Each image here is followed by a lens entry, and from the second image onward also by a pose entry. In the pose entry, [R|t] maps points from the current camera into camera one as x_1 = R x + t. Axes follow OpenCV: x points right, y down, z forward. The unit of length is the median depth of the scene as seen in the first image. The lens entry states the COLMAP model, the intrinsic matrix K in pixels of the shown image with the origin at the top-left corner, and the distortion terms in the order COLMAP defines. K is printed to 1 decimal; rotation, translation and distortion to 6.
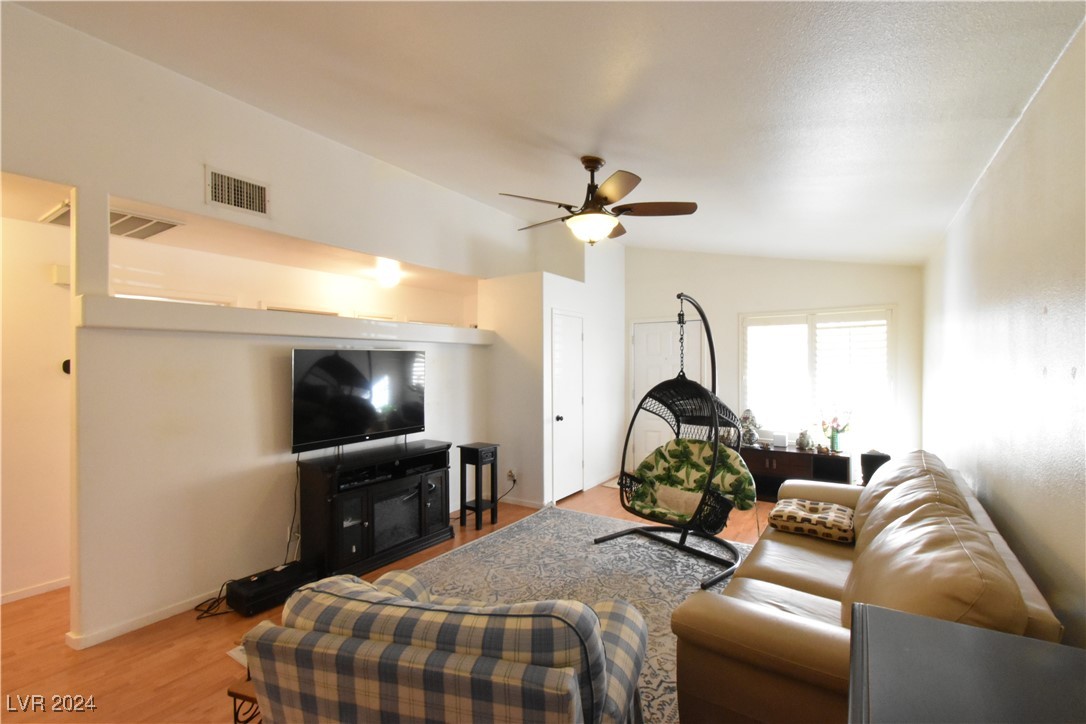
lens RADIAL K [[471.0, 0, 543.0], [0, 471.0, 362.0], [0, 0, 1]] dist [0.000750, 0.000013]
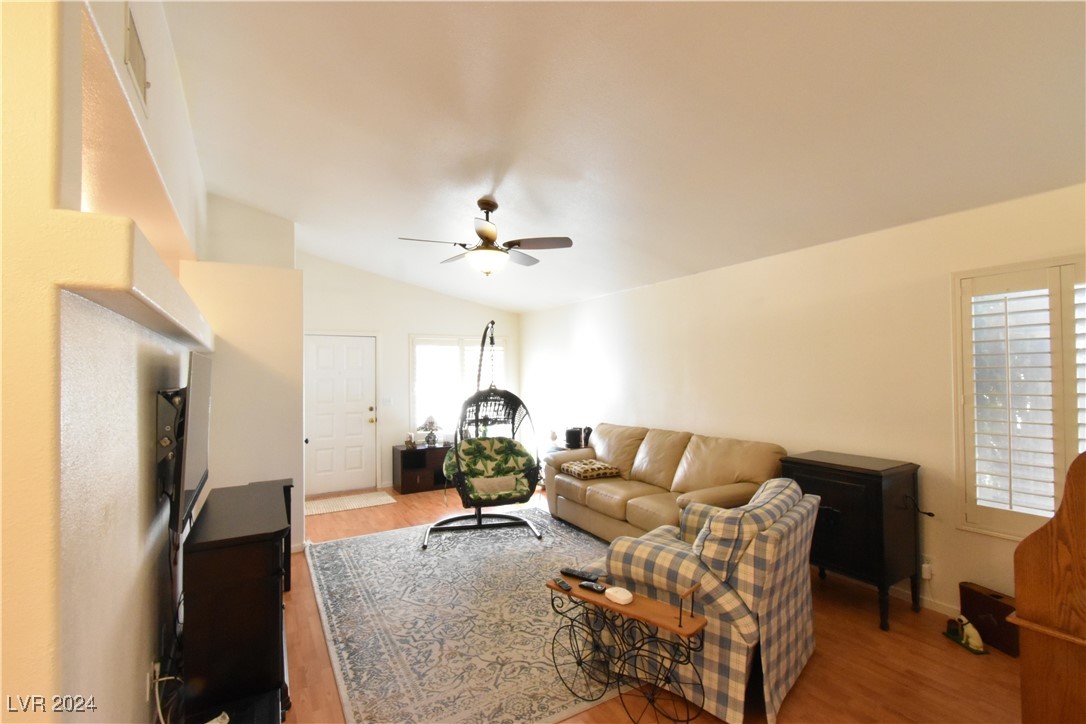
lens RADIAL K [[477.1, 0, 545.3], [0, 477.1, 364.9], [0, 0, 1]] dist [0.002420, 0.000118]
pose [[0.448405, 0.016820, 0.893672, -0.753462], [0.004242, 0.999772, -0.020945, 0.000326], [-0.893820, 0.013183, 0.448232, 0.292229]]
